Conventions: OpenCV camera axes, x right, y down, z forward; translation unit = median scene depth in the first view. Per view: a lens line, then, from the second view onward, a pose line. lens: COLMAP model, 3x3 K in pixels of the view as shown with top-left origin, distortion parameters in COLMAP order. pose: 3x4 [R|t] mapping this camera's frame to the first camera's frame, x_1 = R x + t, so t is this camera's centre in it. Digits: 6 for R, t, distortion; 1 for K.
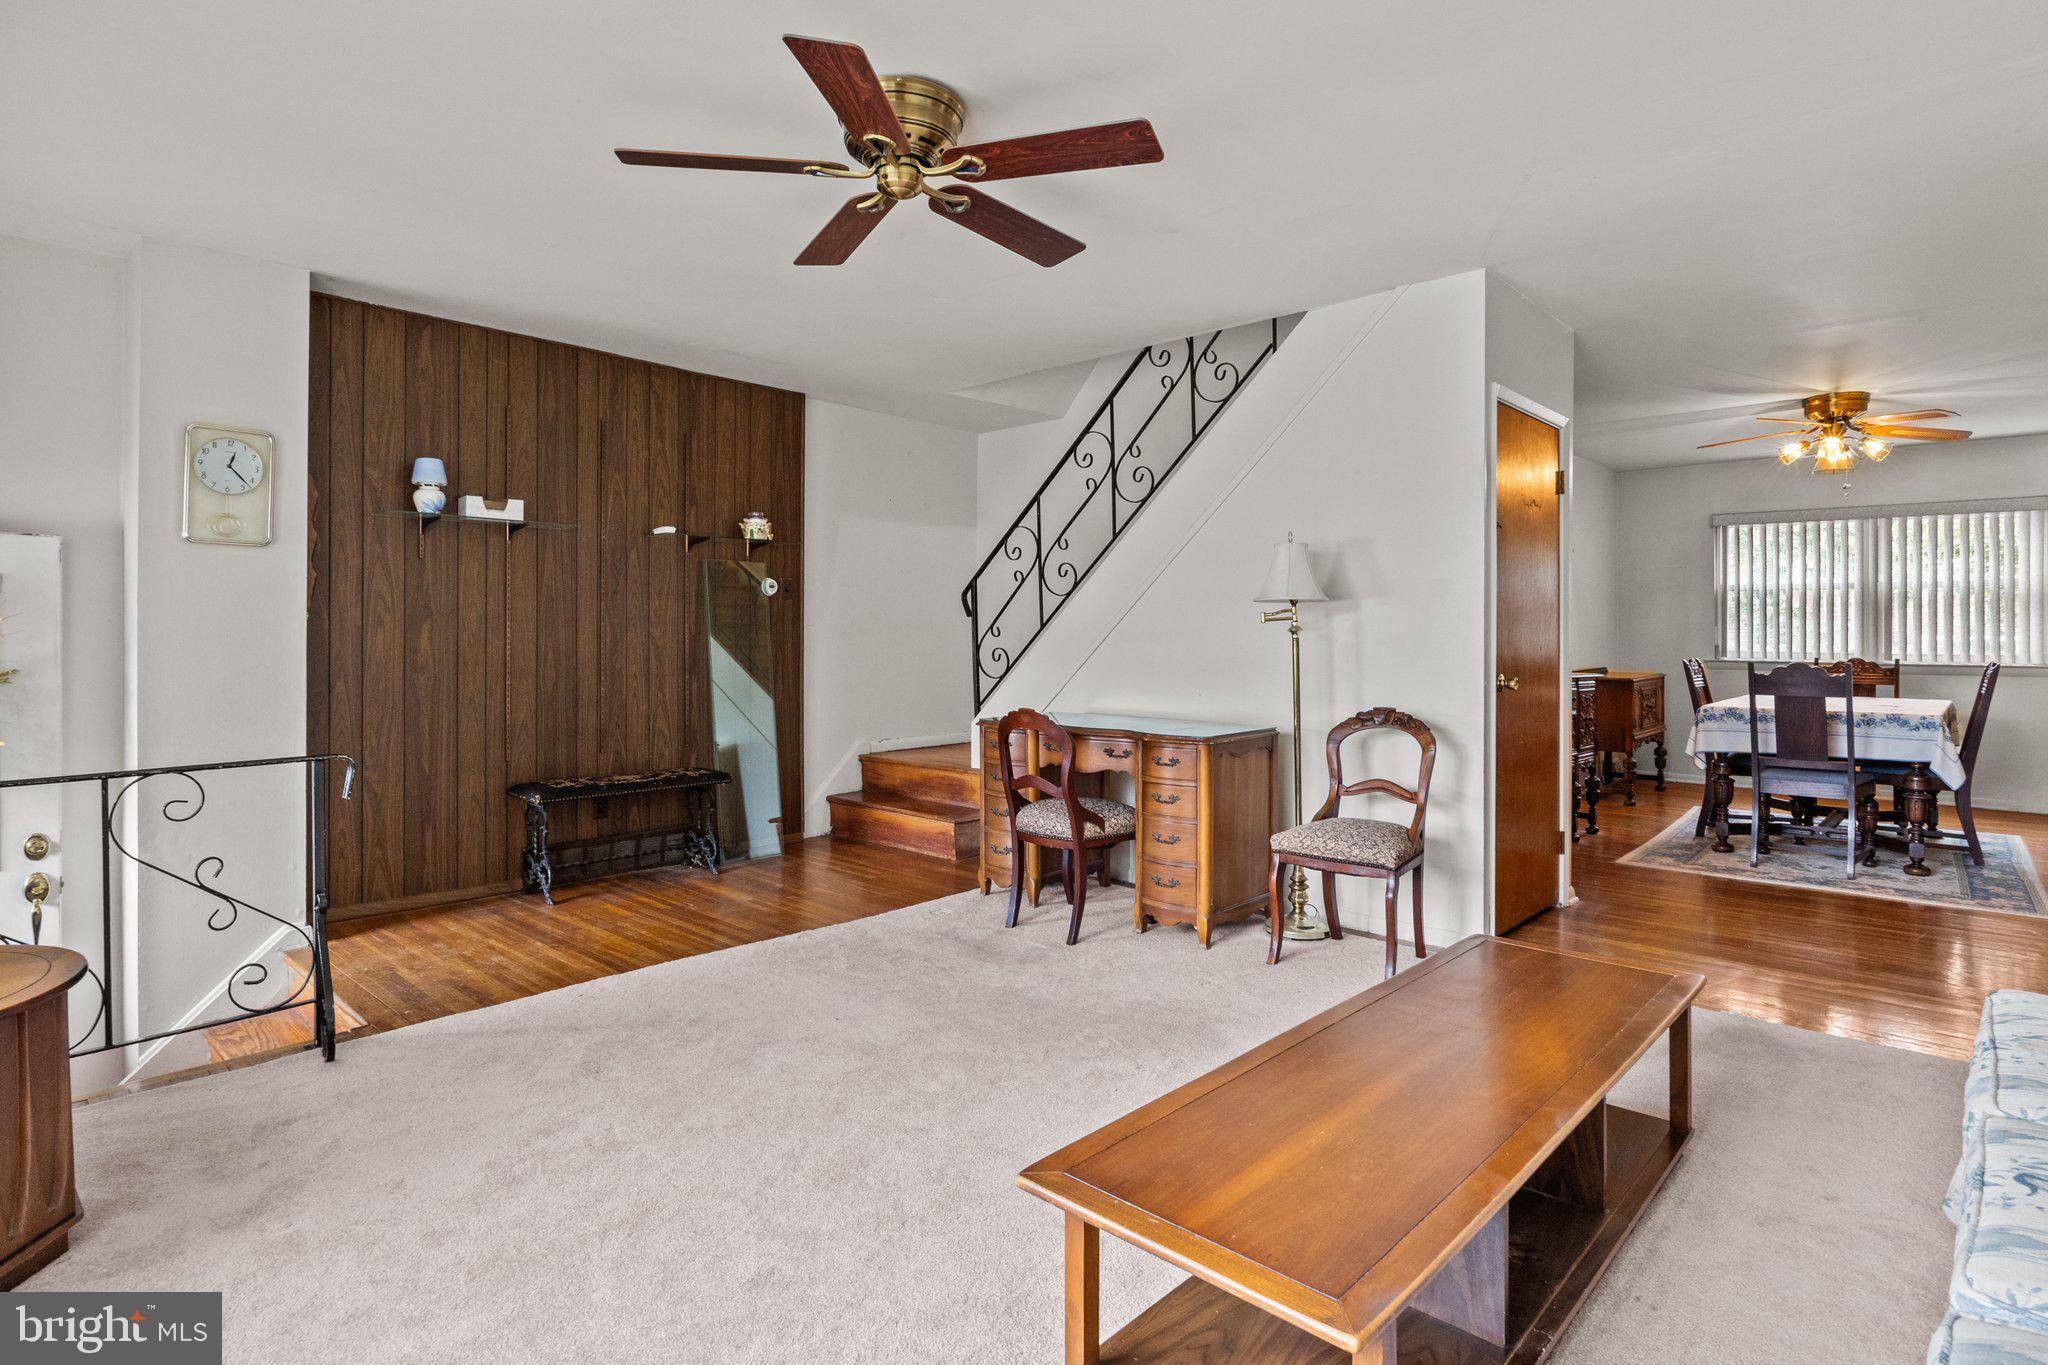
lens RADIAL K [[1050.4, 0, 1043.4], [0, 1050.4, 630.3], [0, 0, 1]] dist [-0.009465, -0.000573]
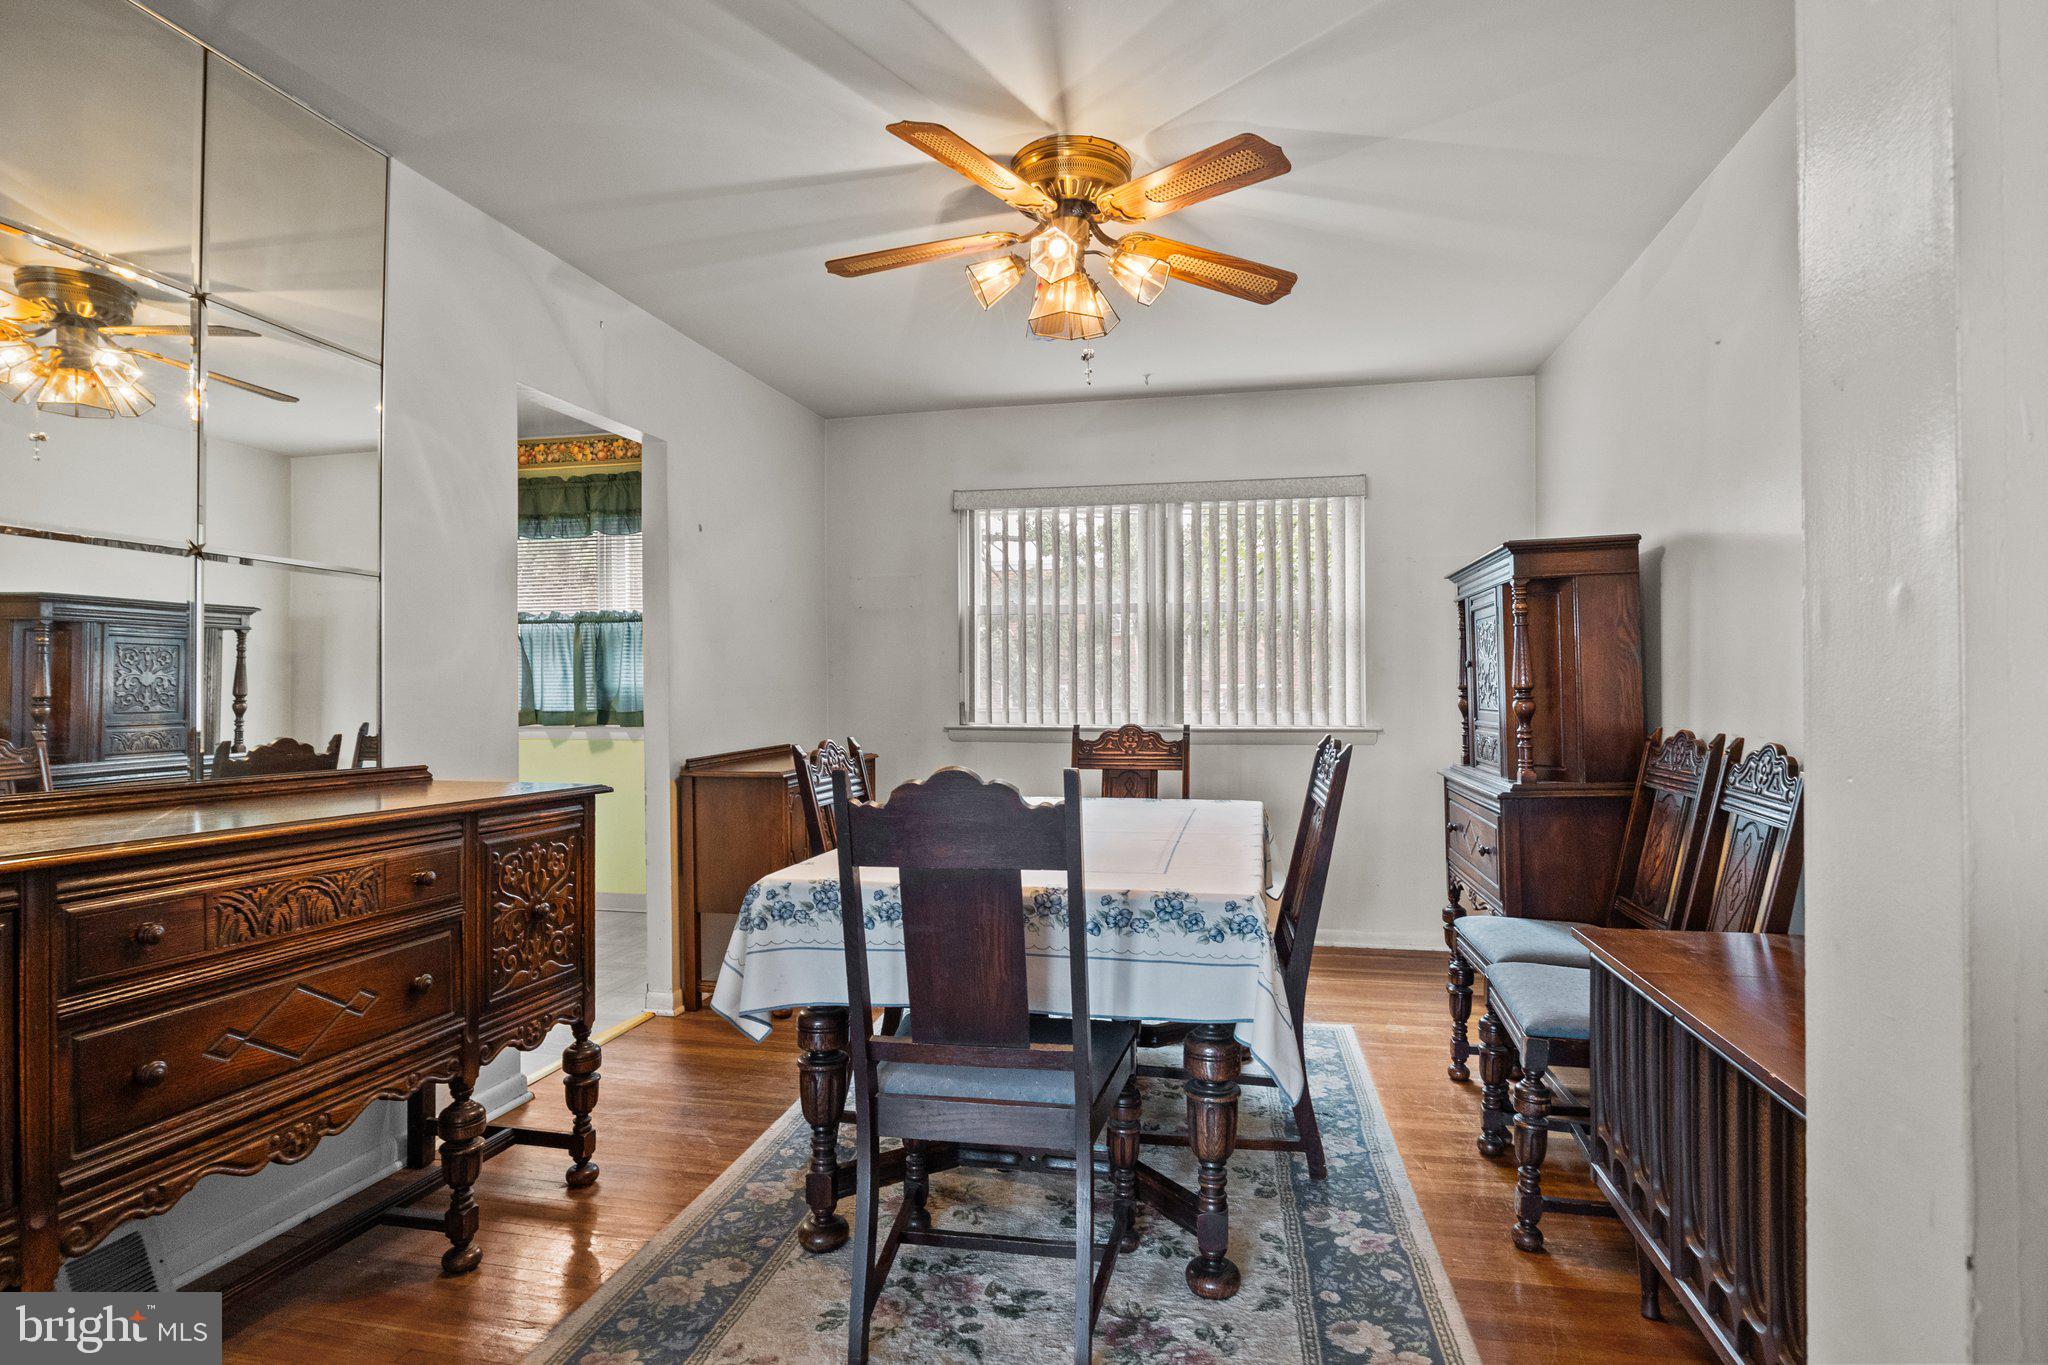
lens RADIAL K [[1105.0, 0, 1027.8], [0, 1105.0, 674.6], [0, 0, 1]] dist [0.002376, 0.000172]
pose [[0.861730, -0.002182, 0.507362, 0.469441], [0.006791, 0.999951, -0.007233, 0.003453], [-0.507322, 0.009678, 0.861702, 0.562642]]
